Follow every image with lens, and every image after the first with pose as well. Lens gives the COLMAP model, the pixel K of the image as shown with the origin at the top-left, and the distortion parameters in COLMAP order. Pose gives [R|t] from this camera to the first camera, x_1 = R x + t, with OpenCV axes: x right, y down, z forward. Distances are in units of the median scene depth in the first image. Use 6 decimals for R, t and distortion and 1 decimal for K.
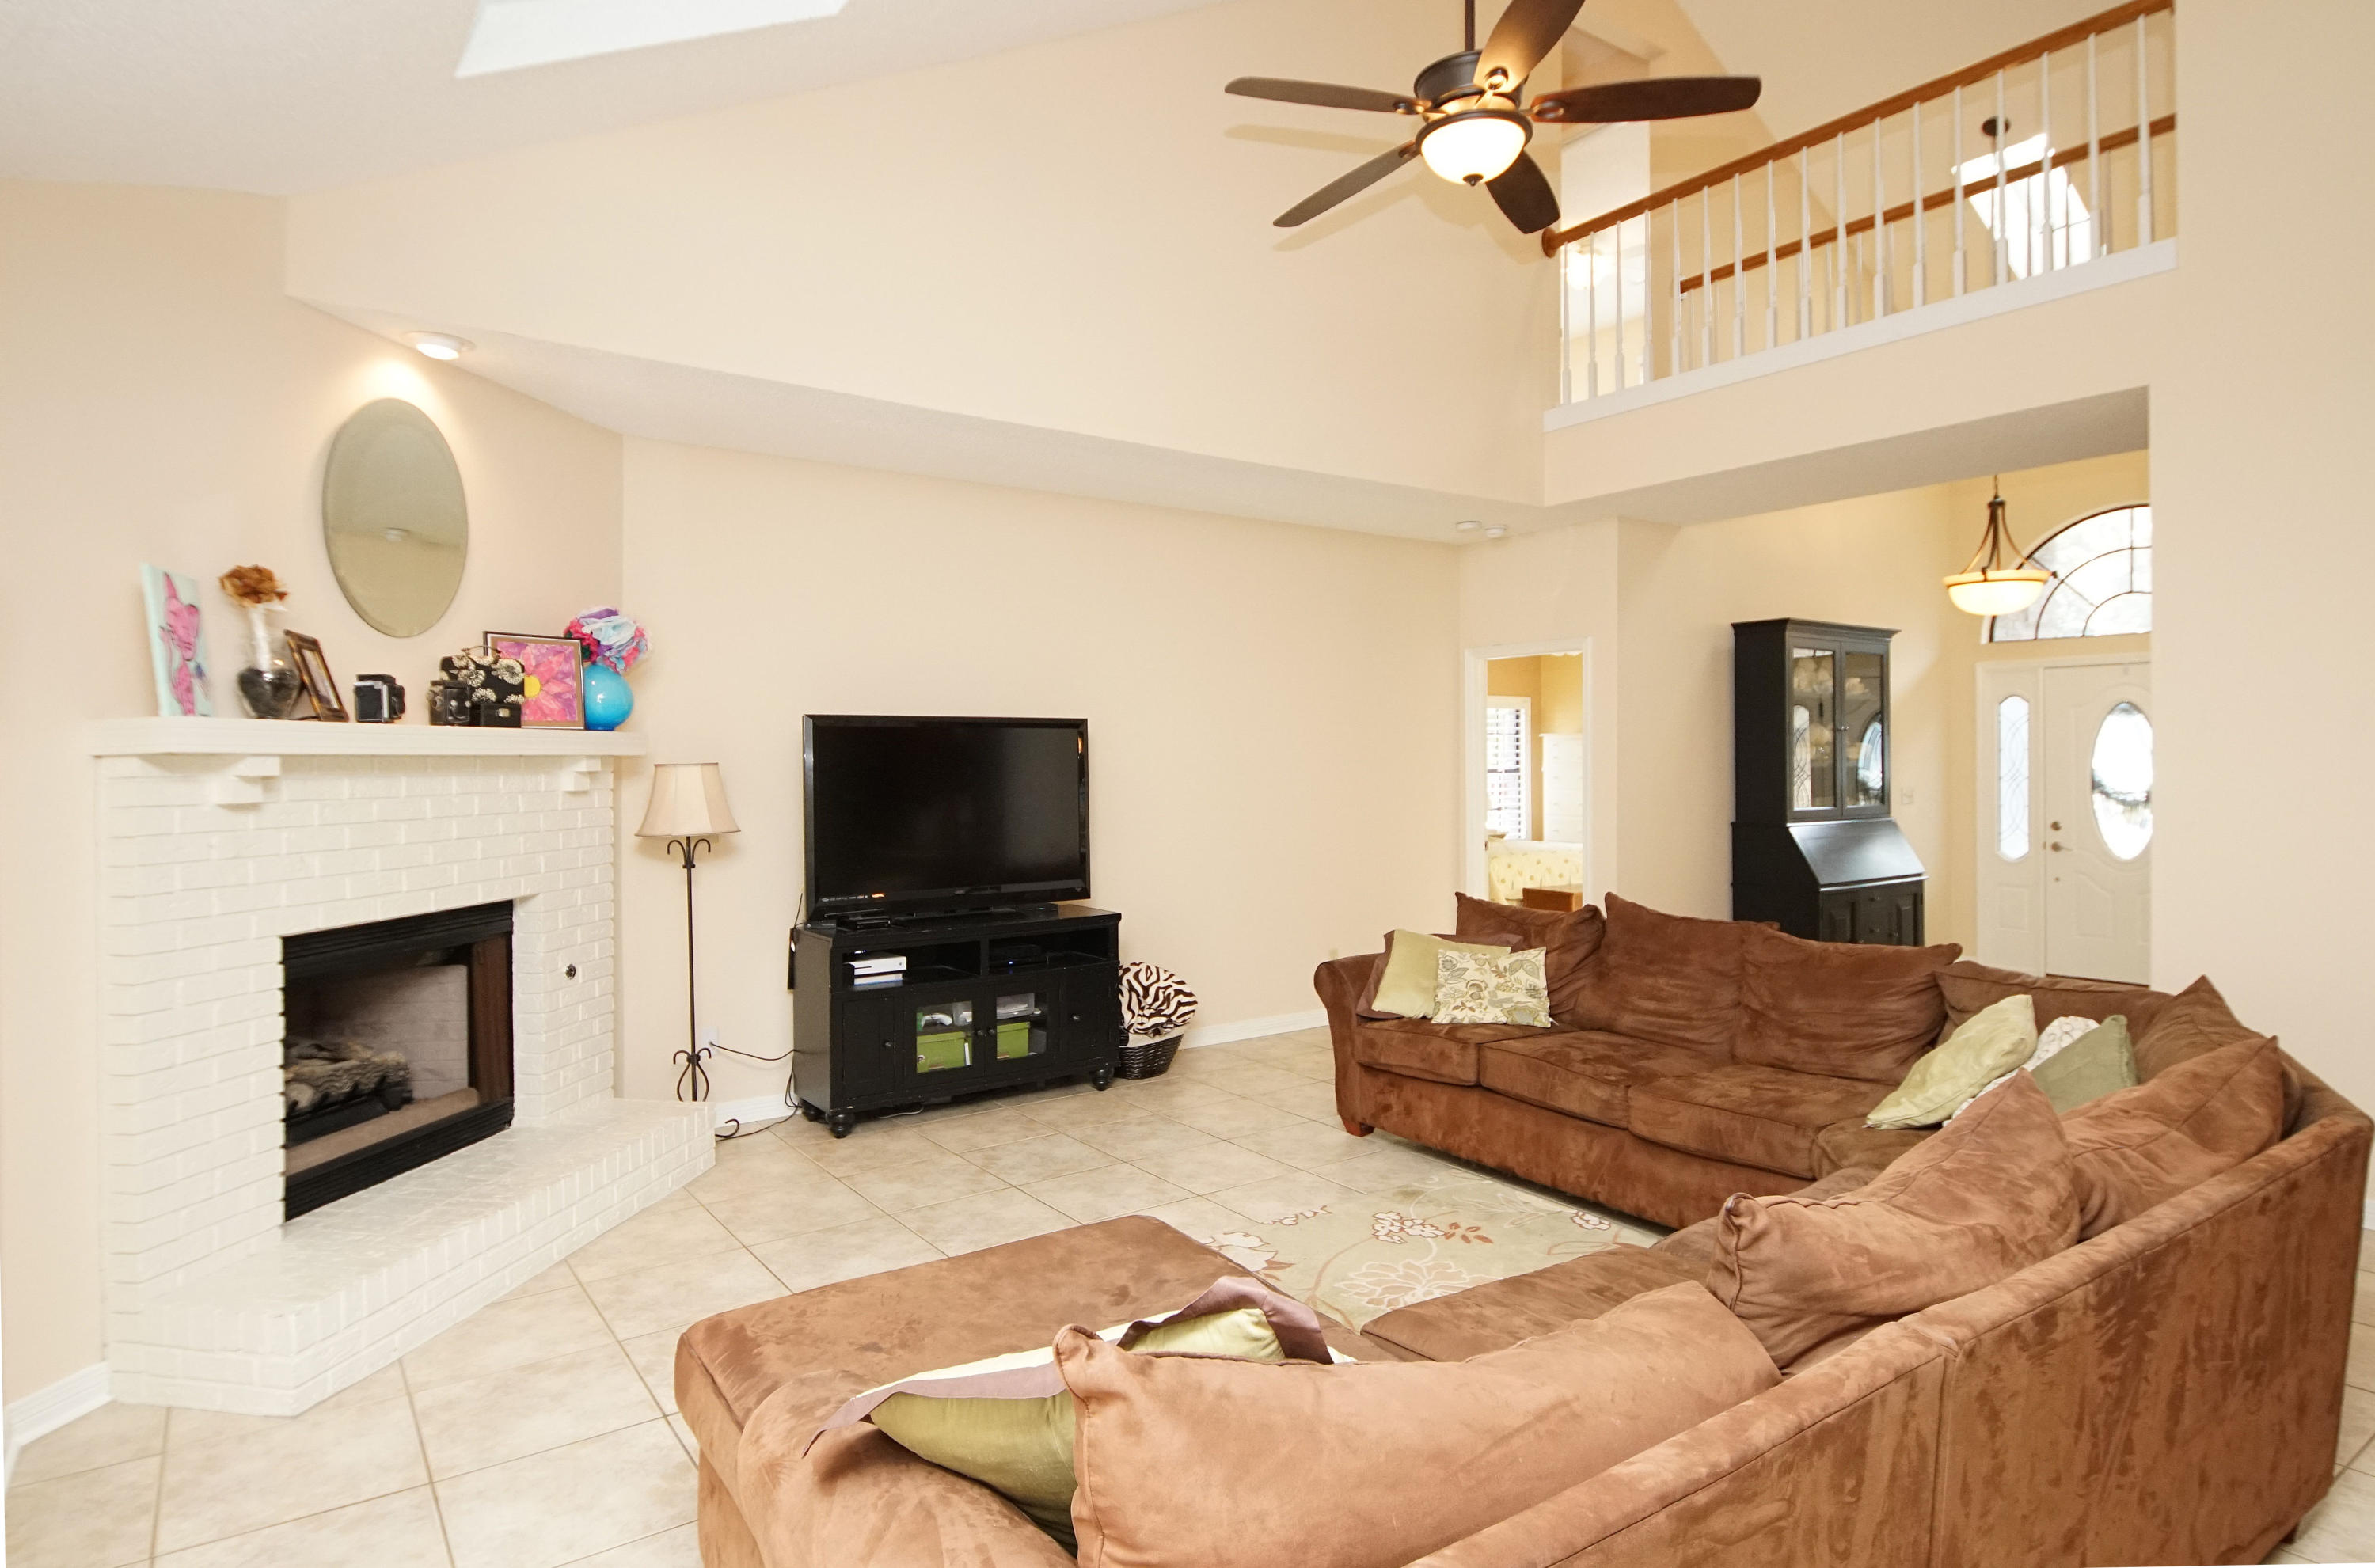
lens RADIAL K [[1271.3, 0, 1174.3], [0, 1271.3, 772.8], [0, 0, 1]] dist [-0.023677, -0.000456]
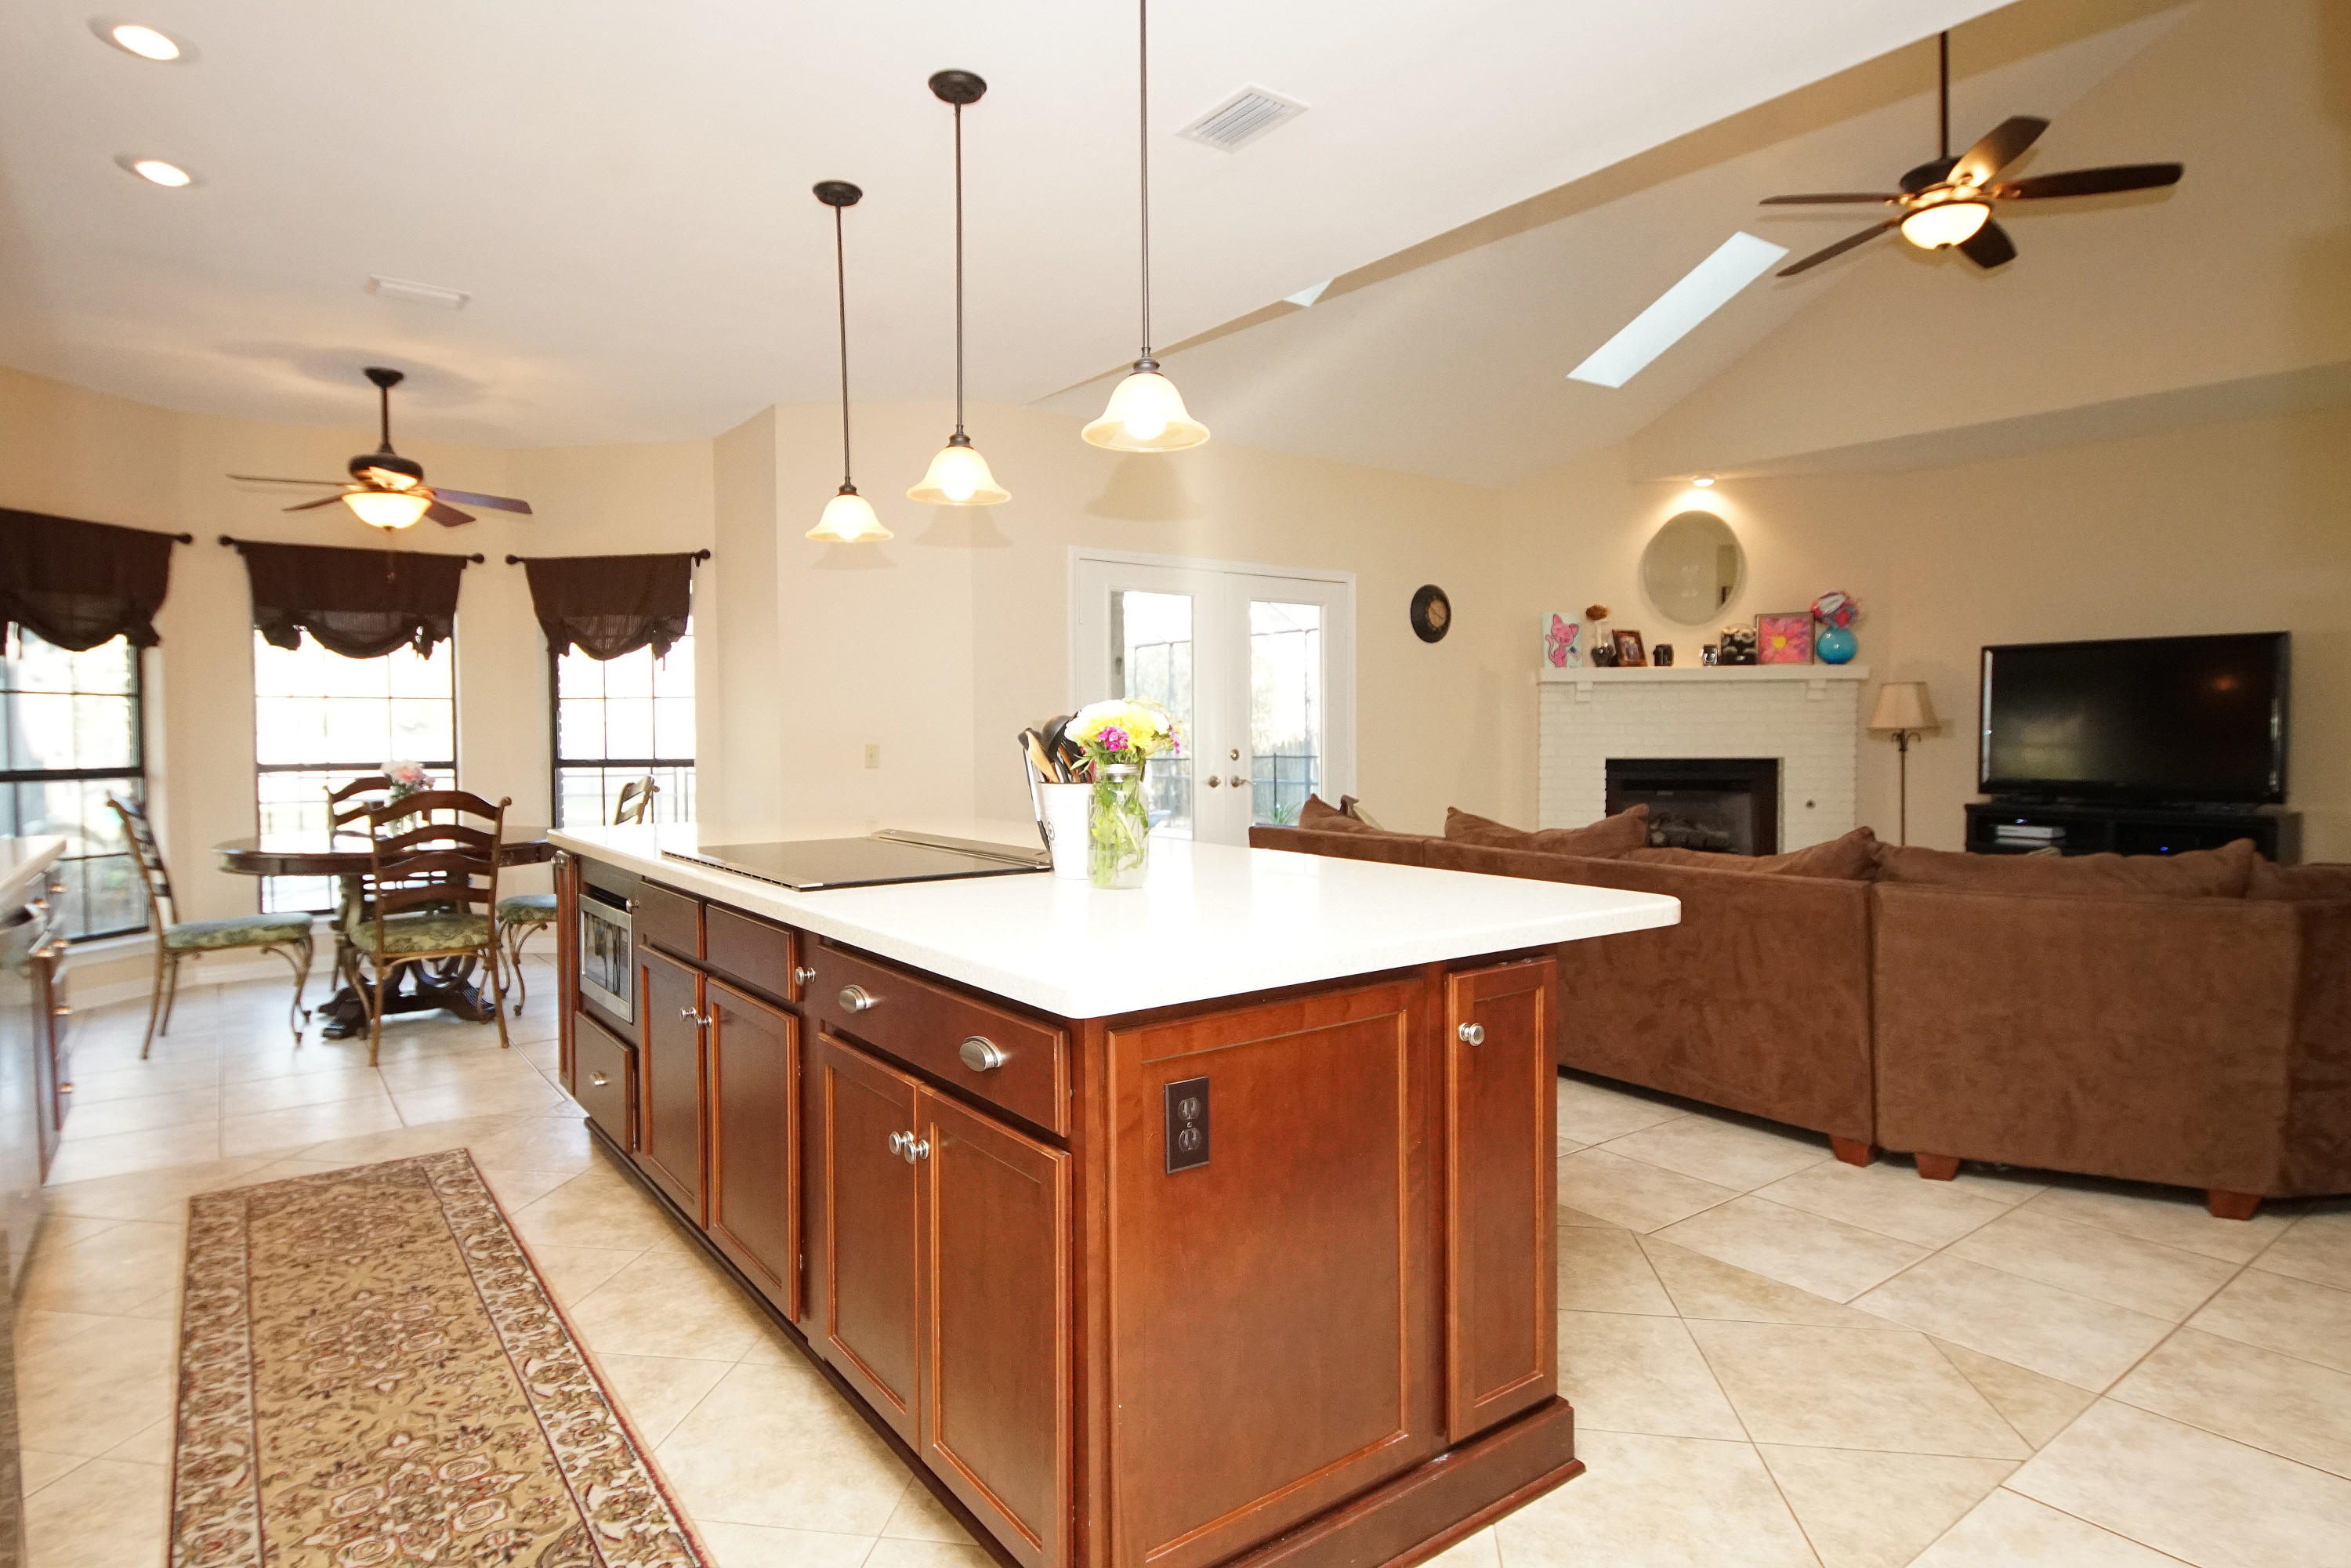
lens RADIAL K [[1252.3, 0, 1145.5], [0, 1252.3, 760.6], [0, 0, 1]] dist [0.020159, -0.024616]
pose [[0.010897, 0.035147, -0.999323, 1.178516], [-0.005865, 0.999367, 0.035085, 0.040083], [0.999923, 0.005479, 0.011096, 0.064570]]
